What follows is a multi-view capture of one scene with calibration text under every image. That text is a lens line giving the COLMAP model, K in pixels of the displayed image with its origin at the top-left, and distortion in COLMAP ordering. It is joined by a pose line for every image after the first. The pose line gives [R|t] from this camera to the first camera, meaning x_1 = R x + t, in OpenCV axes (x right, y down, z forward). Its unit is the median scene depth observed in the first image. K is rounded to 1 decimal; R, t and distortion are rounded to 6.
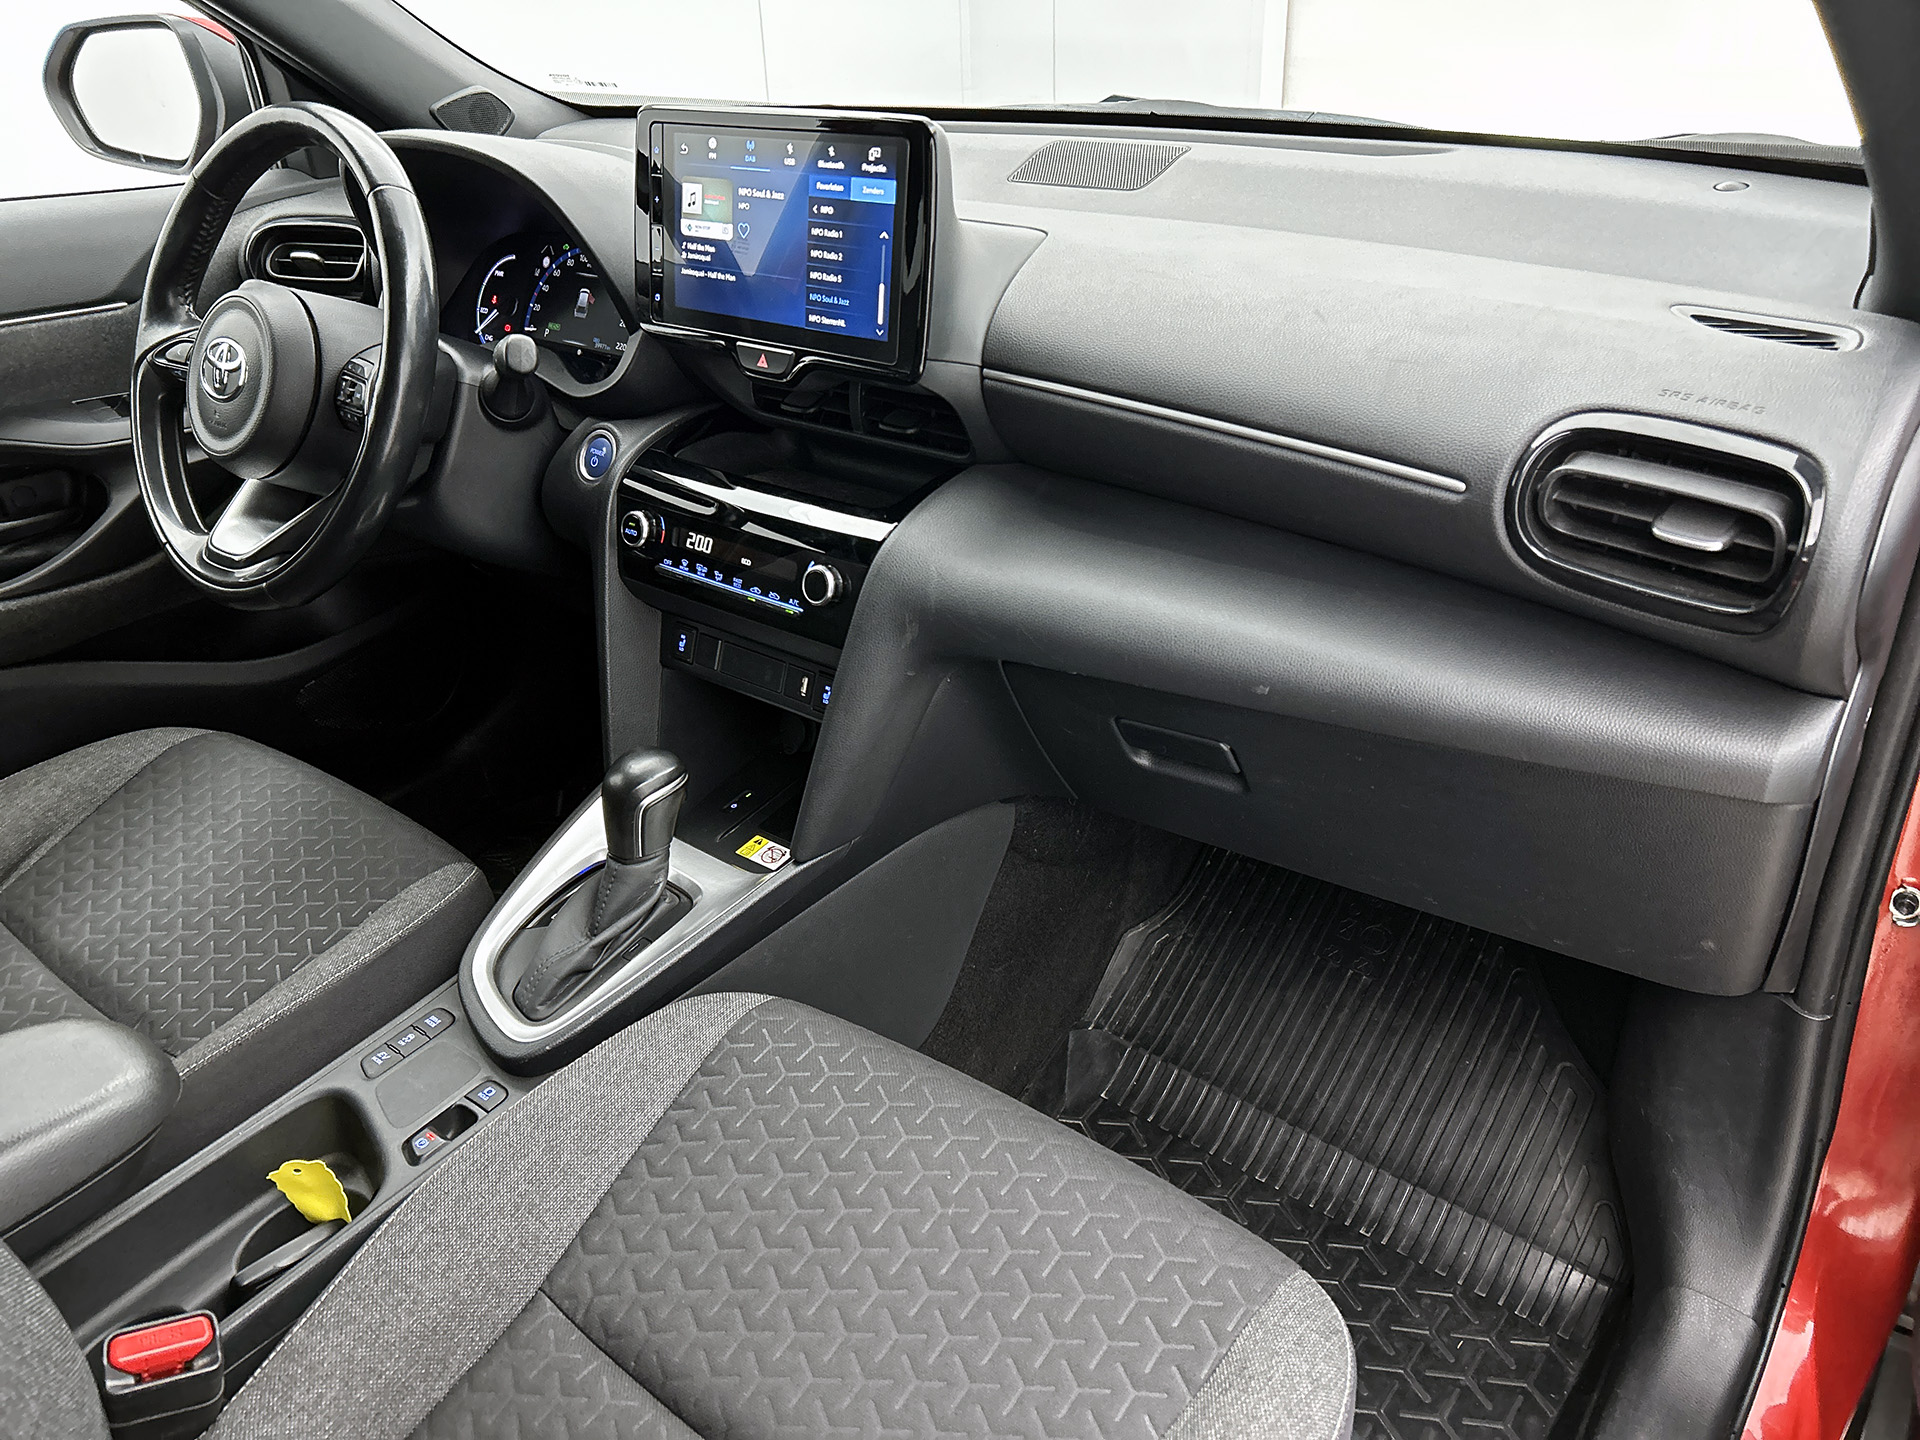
lens RADIAL K [[1482.9, 0, 923.7], [0, 1482.9, 688.0], [0, 0, 1]] dist [0.080306, -0.046296]
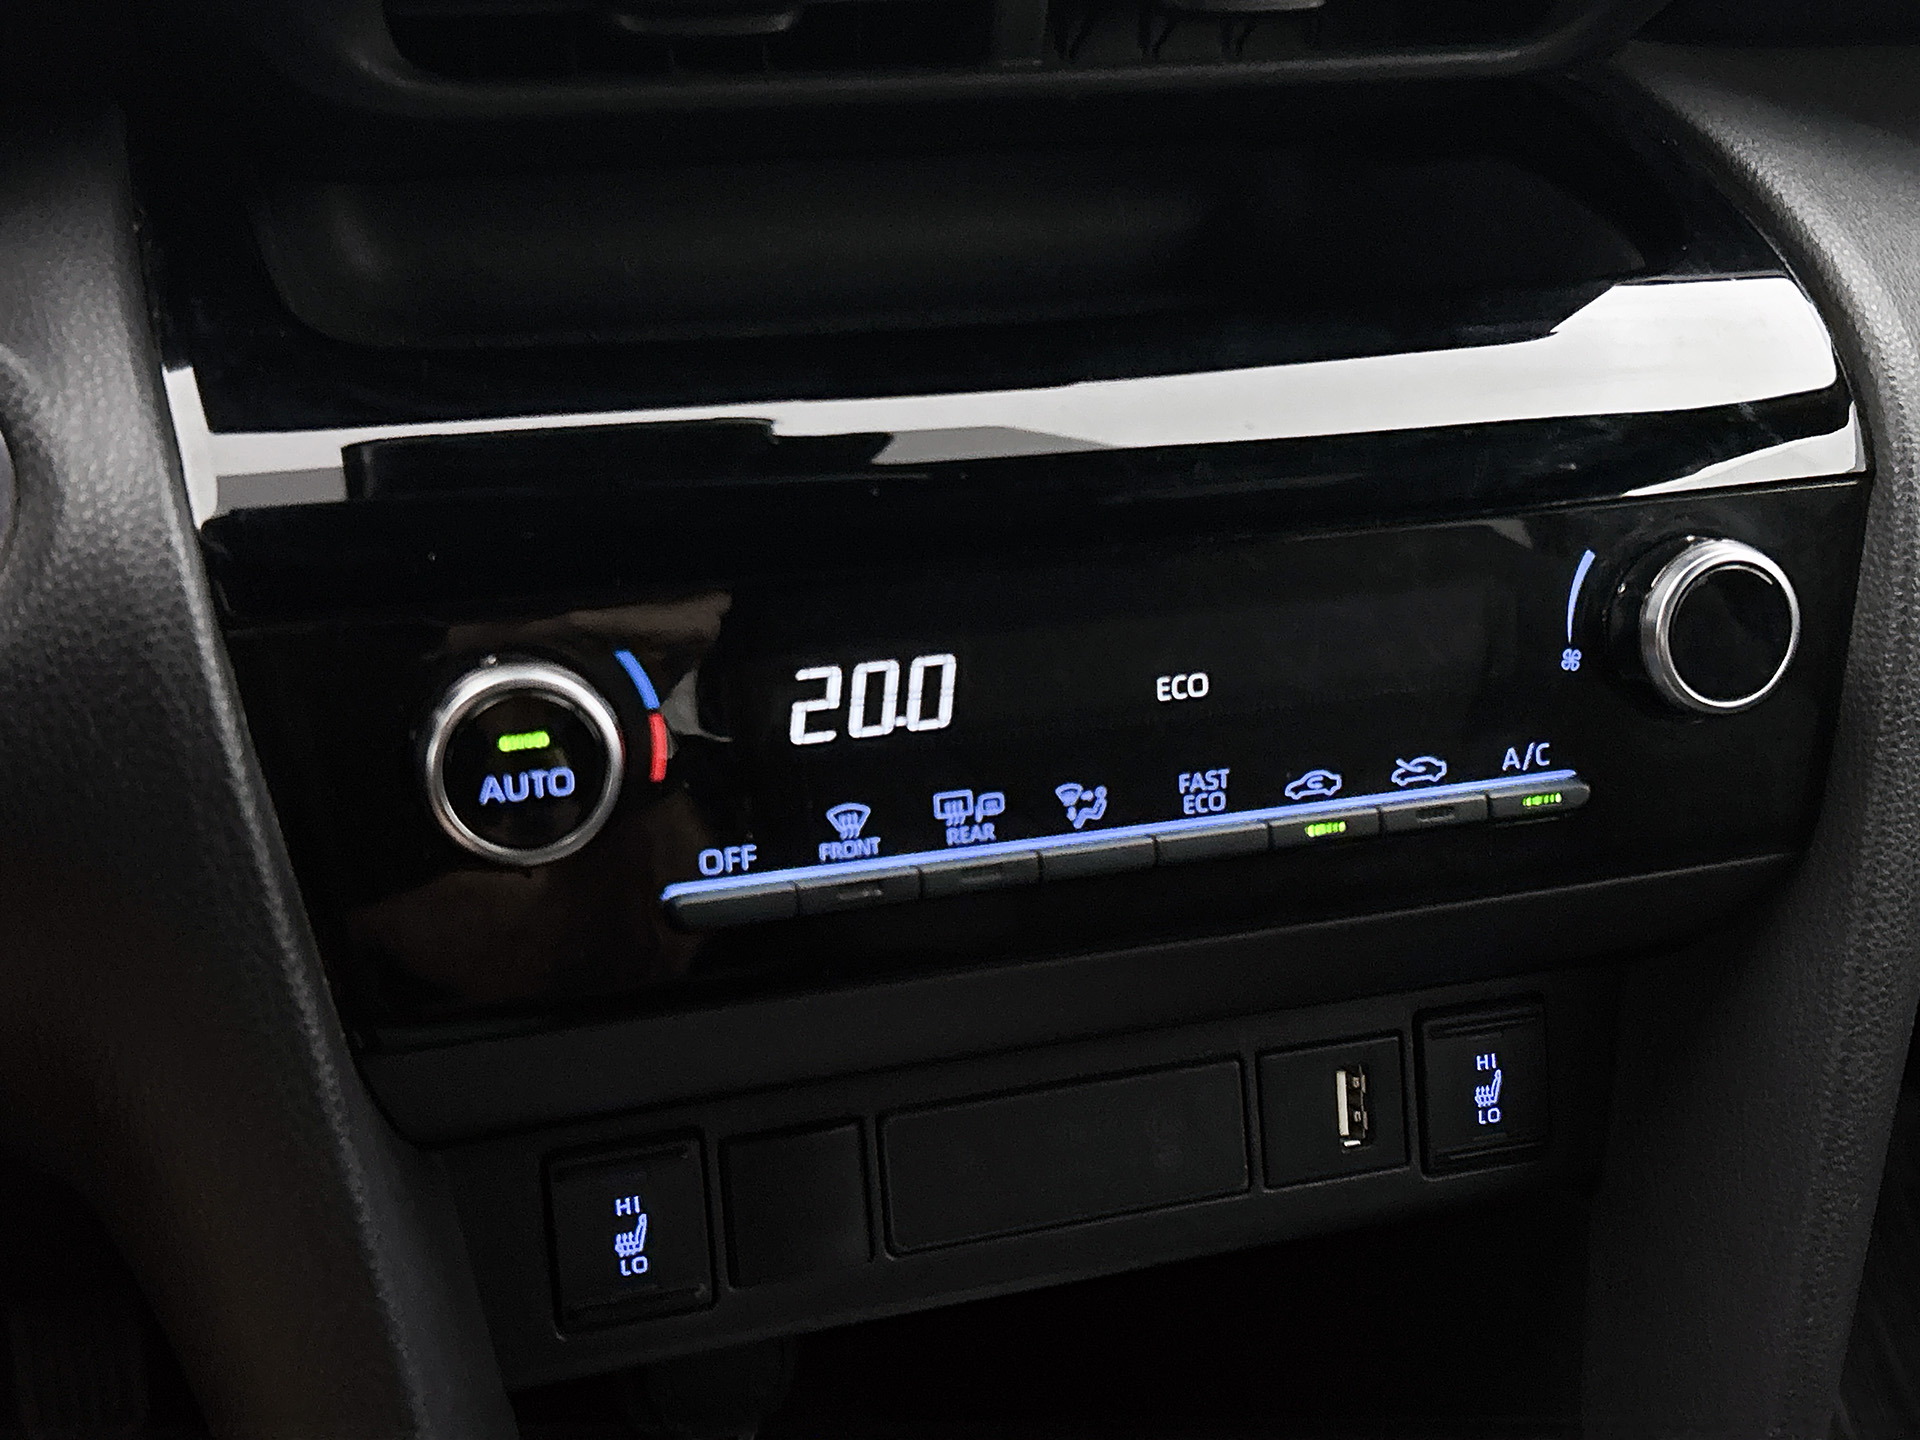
lens RADIAL K [[2556.9, 0, 953.5], [0, 2556.9, 711.9], [0, 0, 1]] dist [0.108272, 0.000000]
pose [[0.532349, -0.336402, 0.776813, -0.438347], [0.324673, 0.928610, 0.179640, -0.163786], [-0.781788, 0.156579, 0.603565, 0.830240]]
